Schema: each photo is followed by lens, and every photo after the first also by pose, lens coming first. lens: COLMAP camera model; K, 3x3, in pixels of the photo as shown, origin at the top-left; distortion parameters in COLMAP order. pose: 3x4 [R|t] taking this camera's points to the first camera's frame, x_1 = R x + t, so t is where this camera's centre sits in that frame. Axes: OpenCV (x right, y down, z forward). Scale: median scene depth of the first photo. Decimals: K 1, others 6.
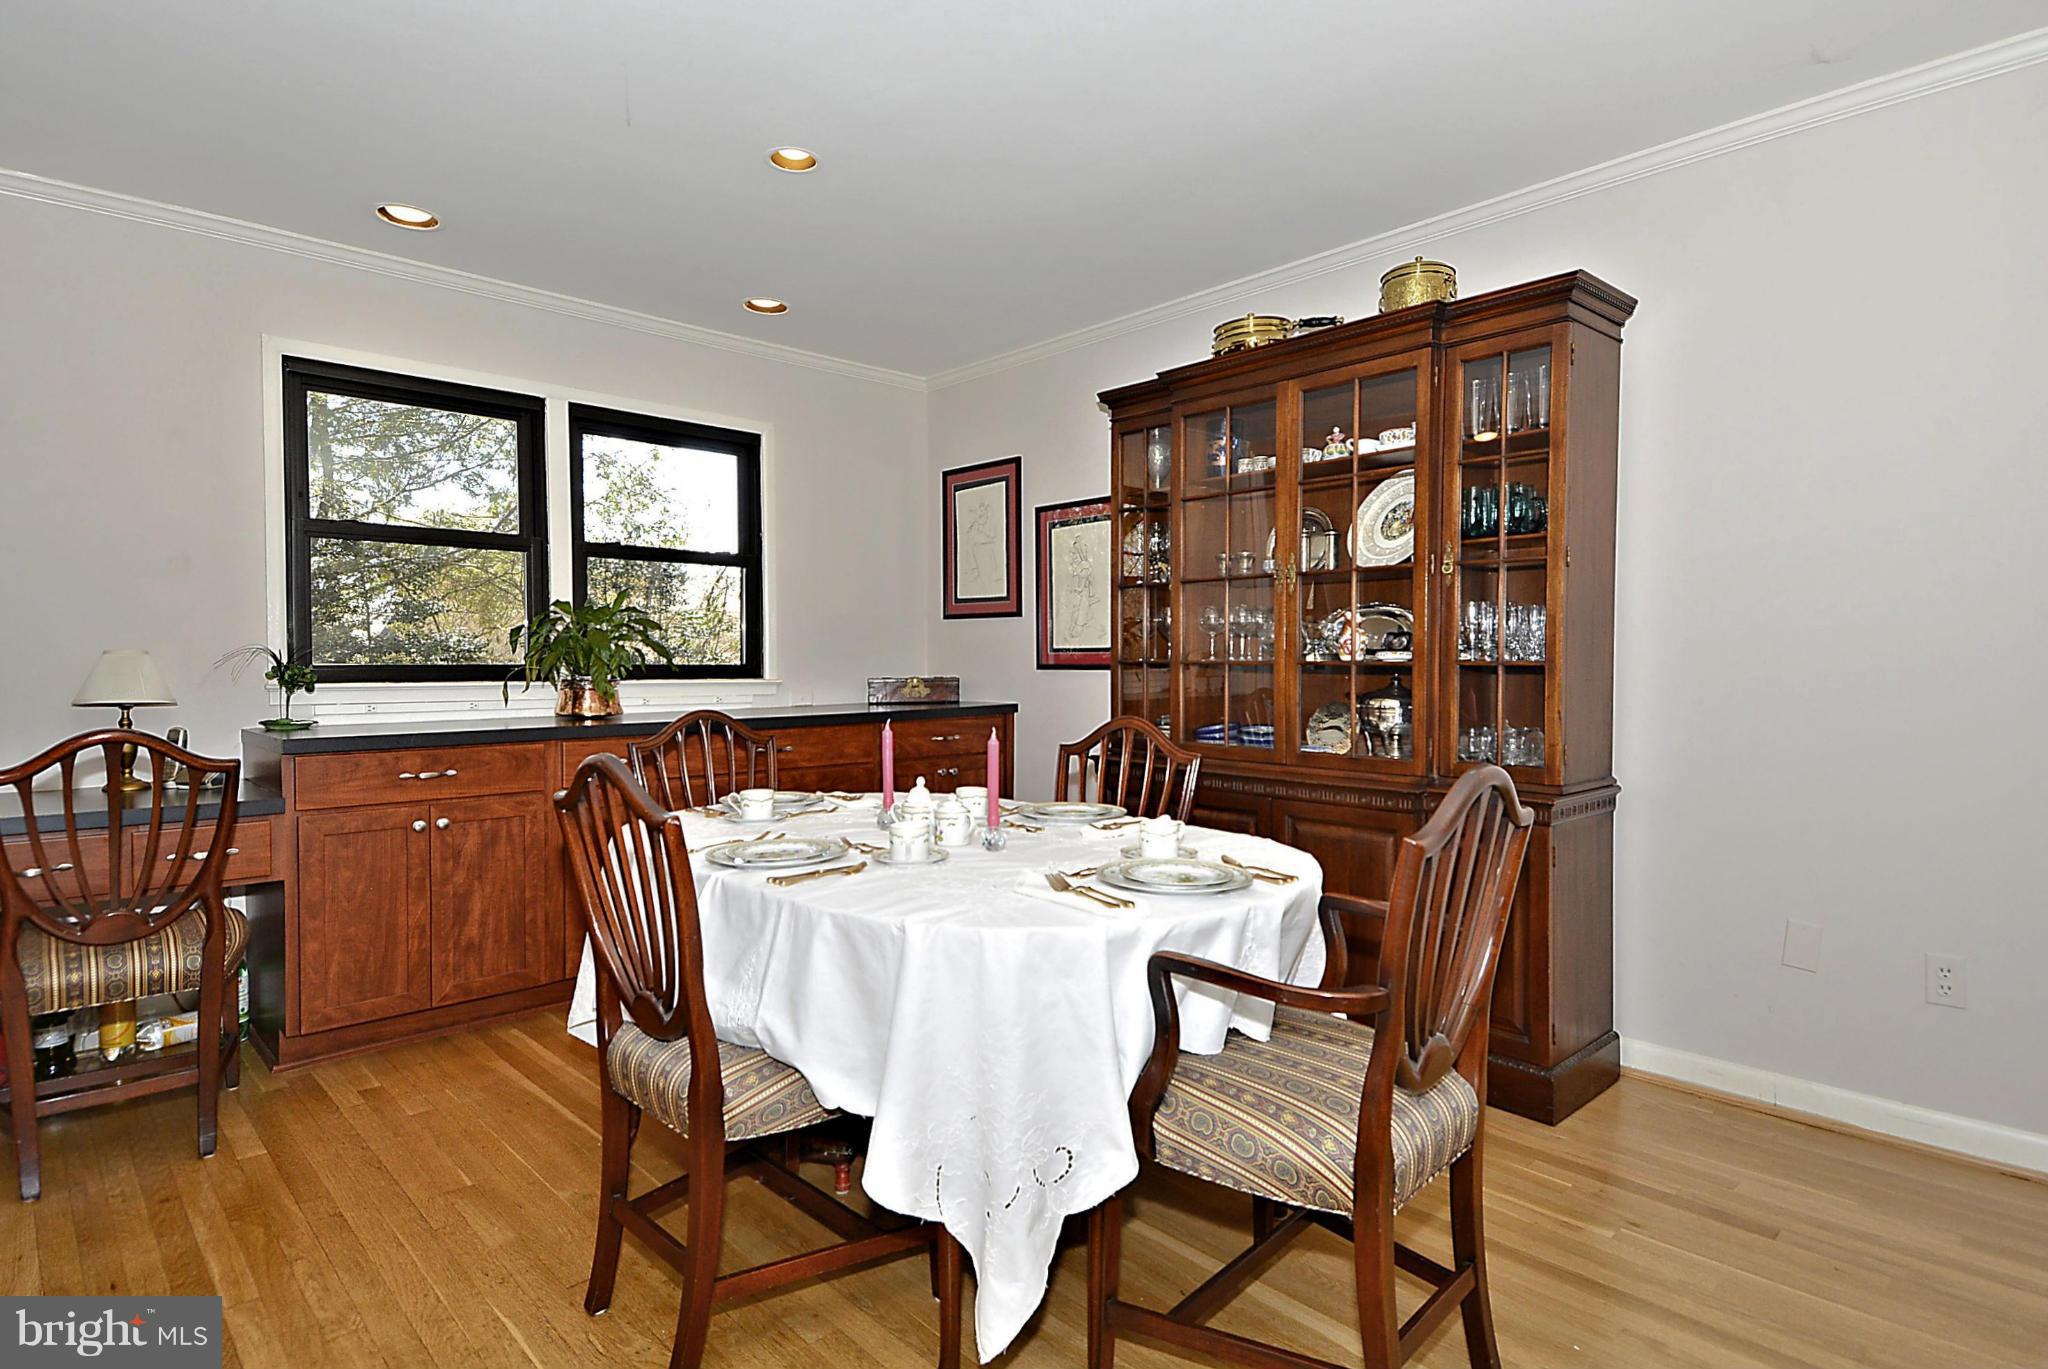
lens RADIAL K [[1069.3, 0, 1019.4], [0, 1069.3, 686.8], [0, 0, 1]] dist [0.079416, -0.000236]
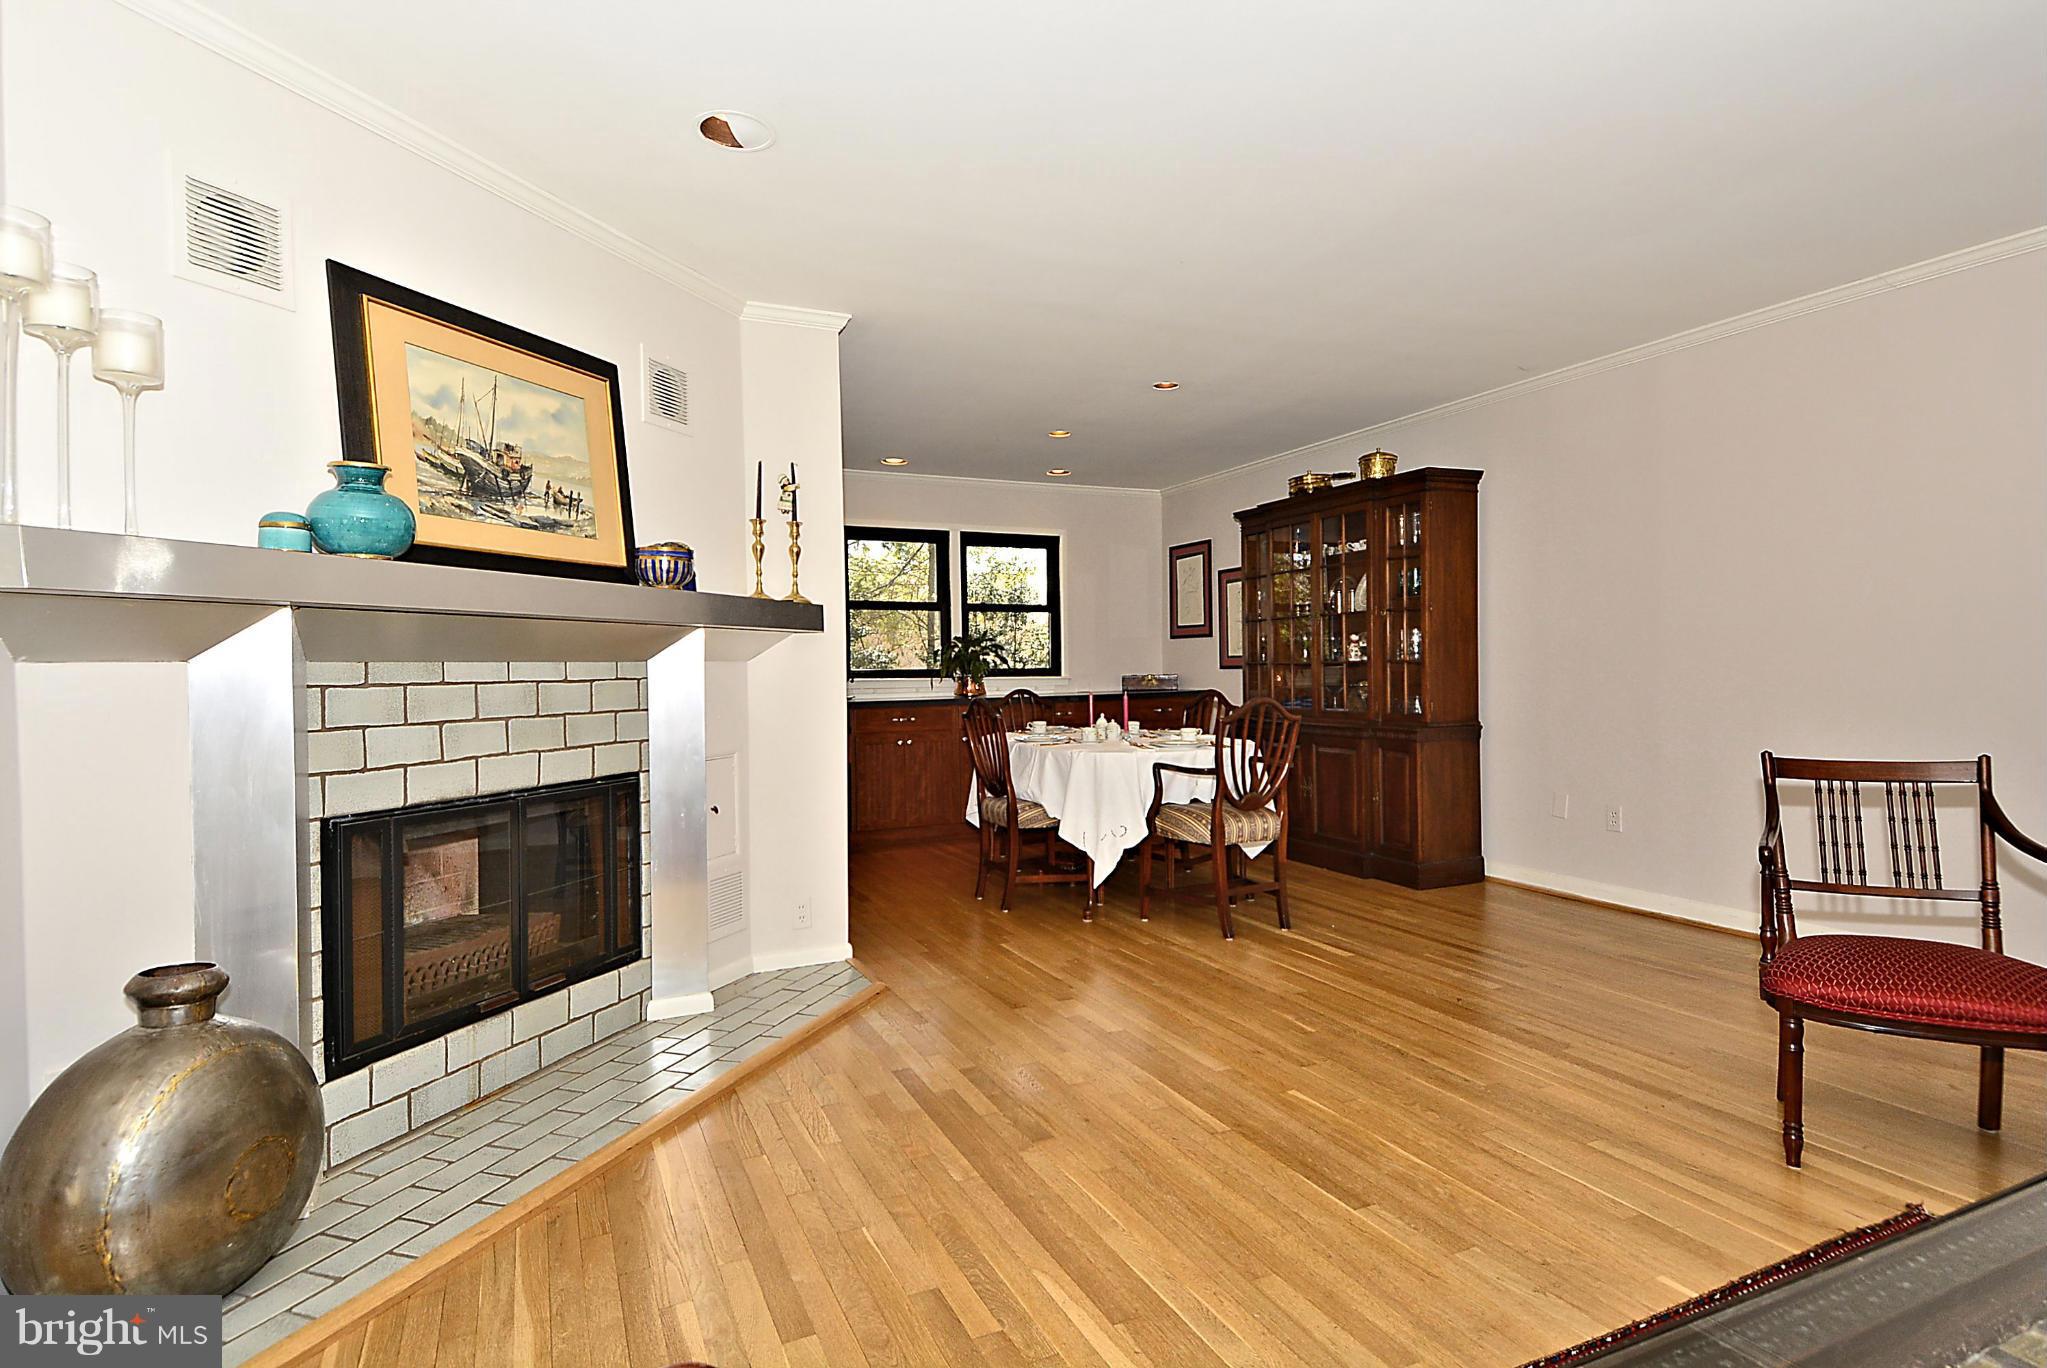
lens RADIAL K [[1068.7, 0, 1018.9], [0, 1068.7, 686.3], [0, 0, 1]] dist [0.079416, -0.000236]
pose [[0.947723, -0.006327, -0.319033, 0.292805], [0.004436, 0.999968, -0.006652, 0.023766], [0.319064, 0.004889, 0.947720, -0.776470]]
